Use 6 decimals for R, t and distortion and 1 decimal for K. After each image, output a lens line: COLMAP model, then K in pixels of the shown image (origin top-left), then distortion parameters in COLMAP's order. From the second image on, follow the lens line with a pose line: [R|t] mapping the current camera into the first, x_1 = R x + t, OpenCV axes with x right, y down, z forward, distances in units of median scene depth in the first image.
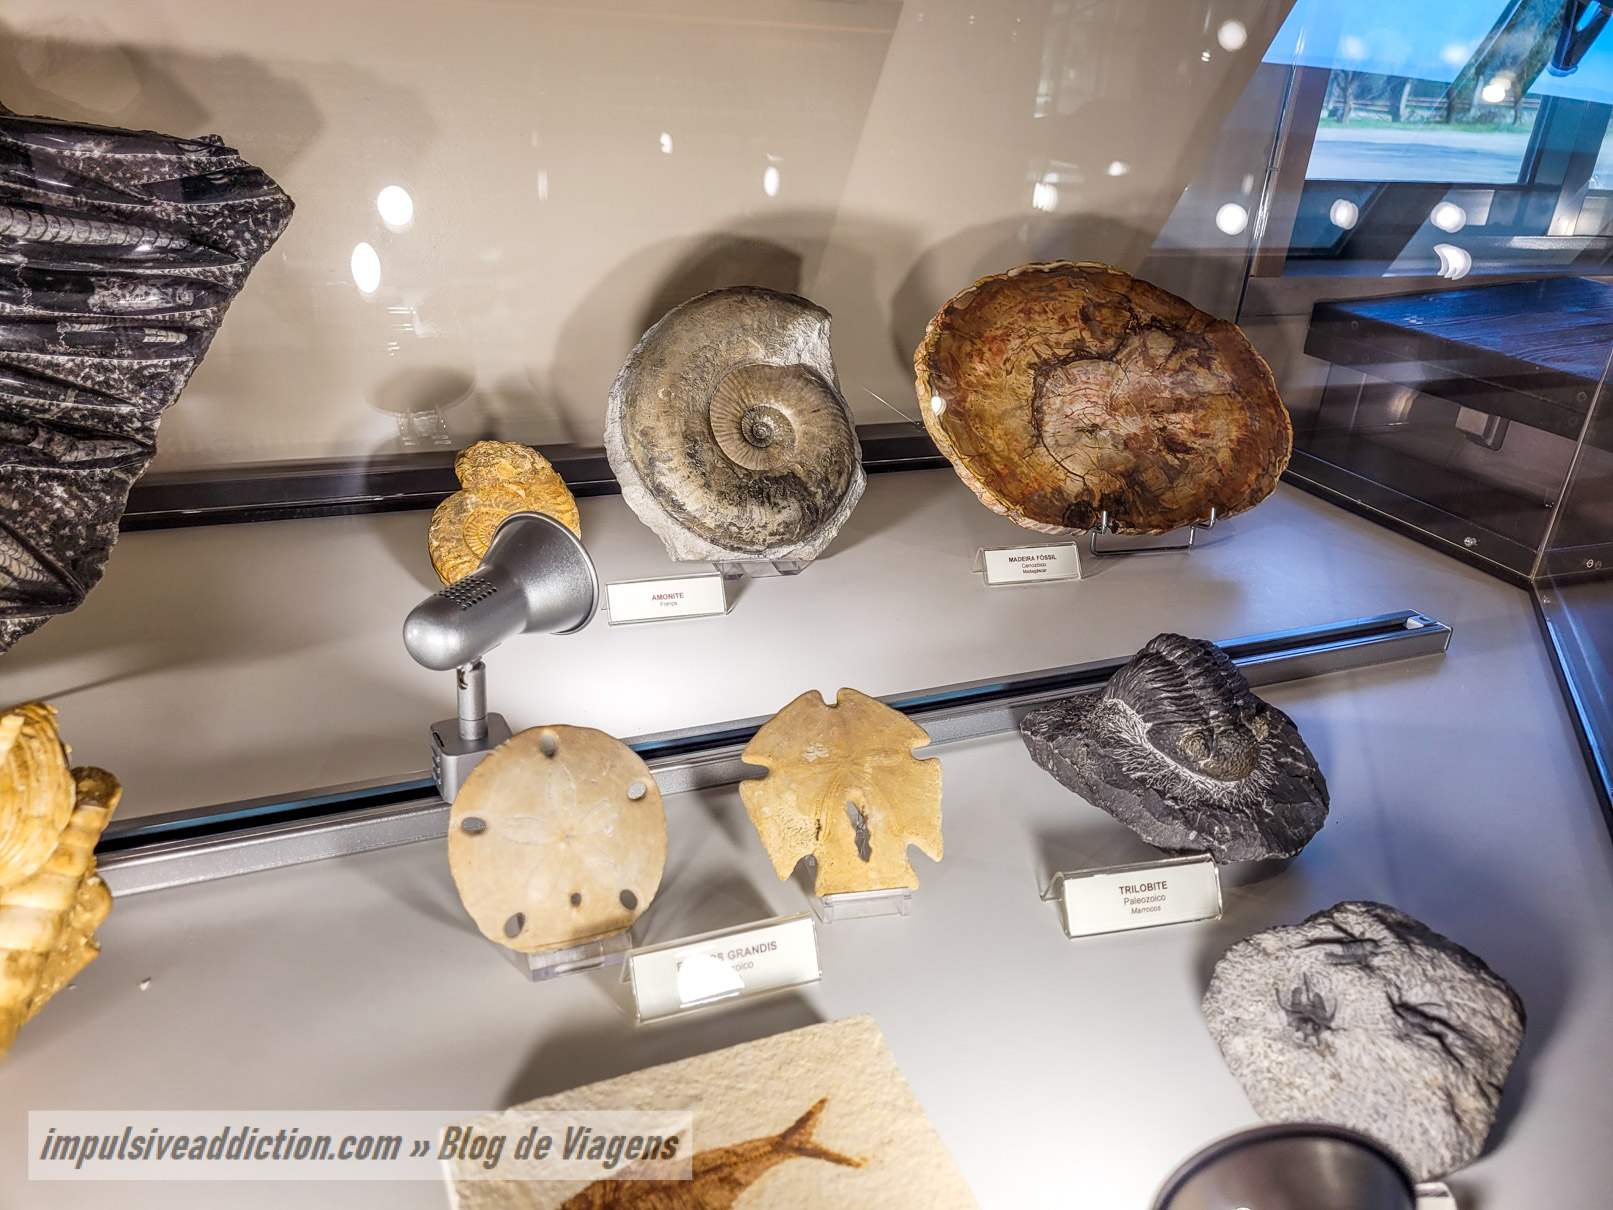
lens RADIAL K [[1222.2, 0, 806.3], [0, 1222.2, 606.6], [0, 0, 1]] dist [0.004175, -0.000576]
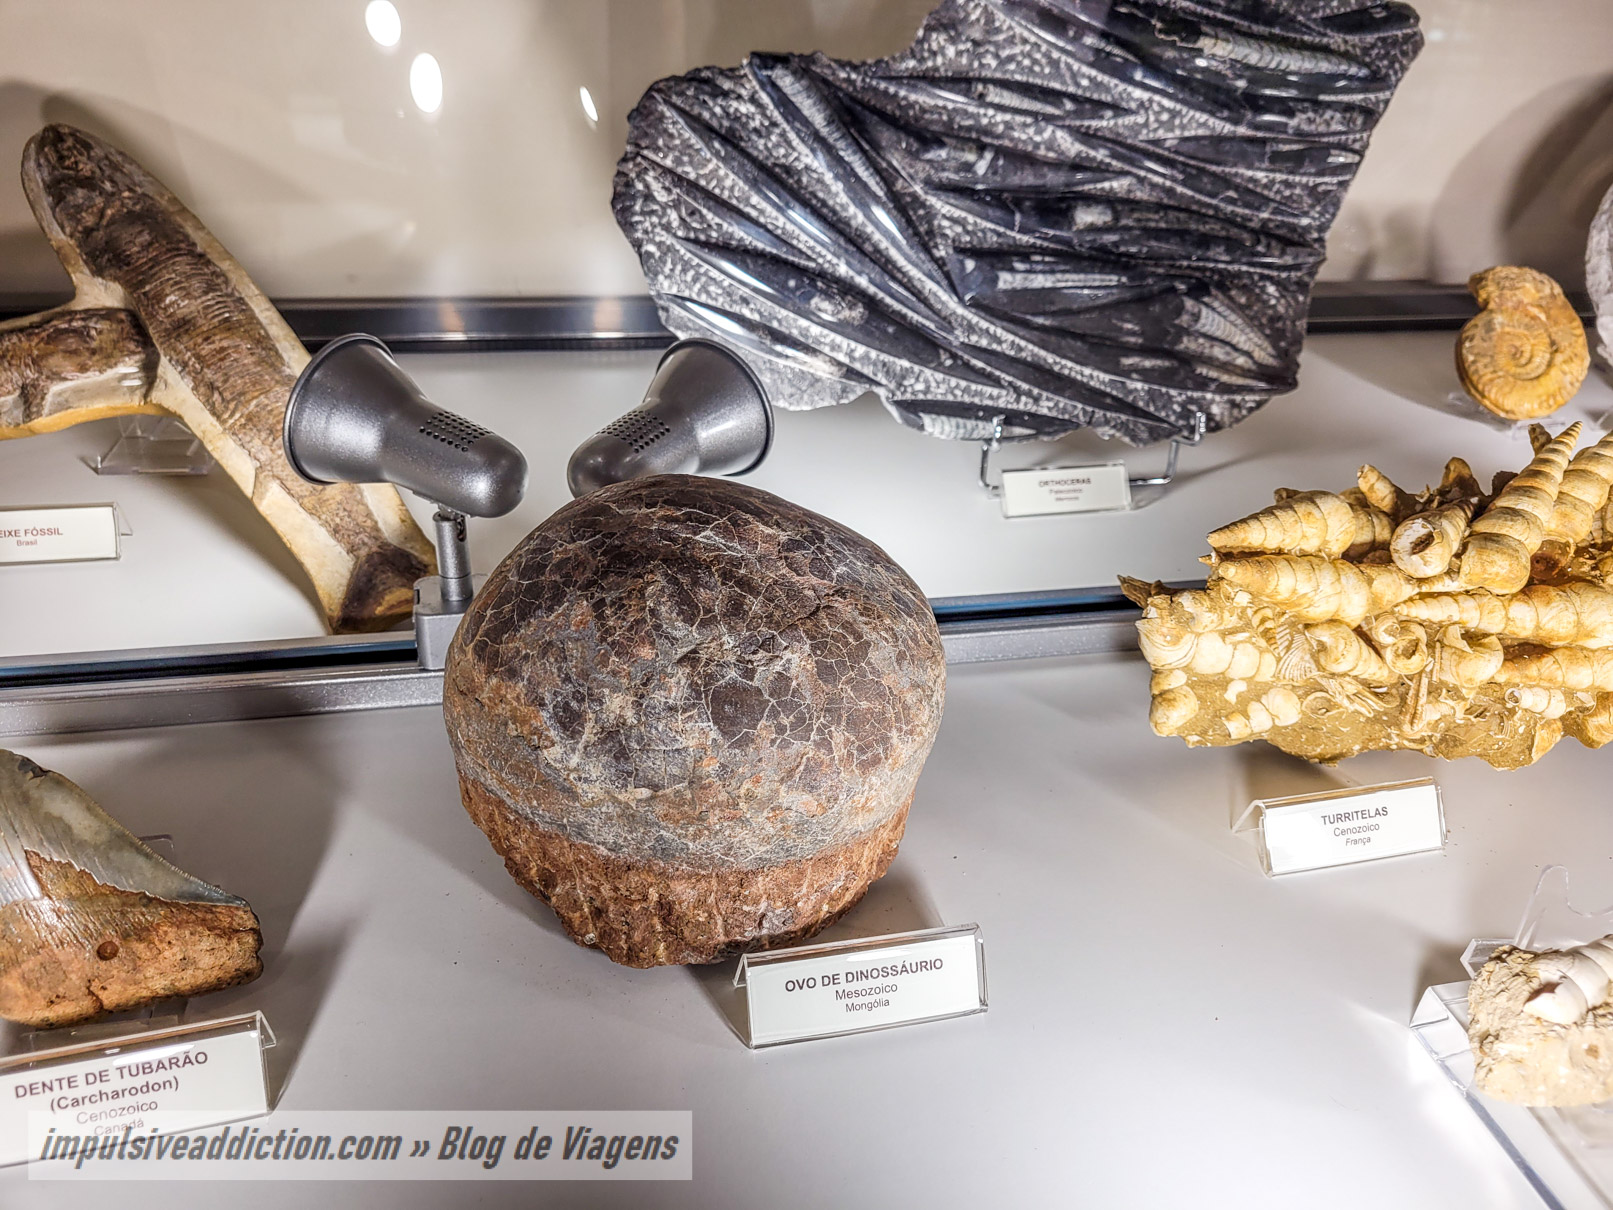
lens RADIAL K [[1222.2, 0, 806.5], [0, 1222.2, 603.7], [0, 0, 1]] dist [0.004175, -0.000576]
pose [[0.979373, 0.086786, -0.182475, -0.776143], [-0.067605, 0.991758, 0.108833, 0.102369], [0.190417, -0.094252, 0.977168, -0.249104]]
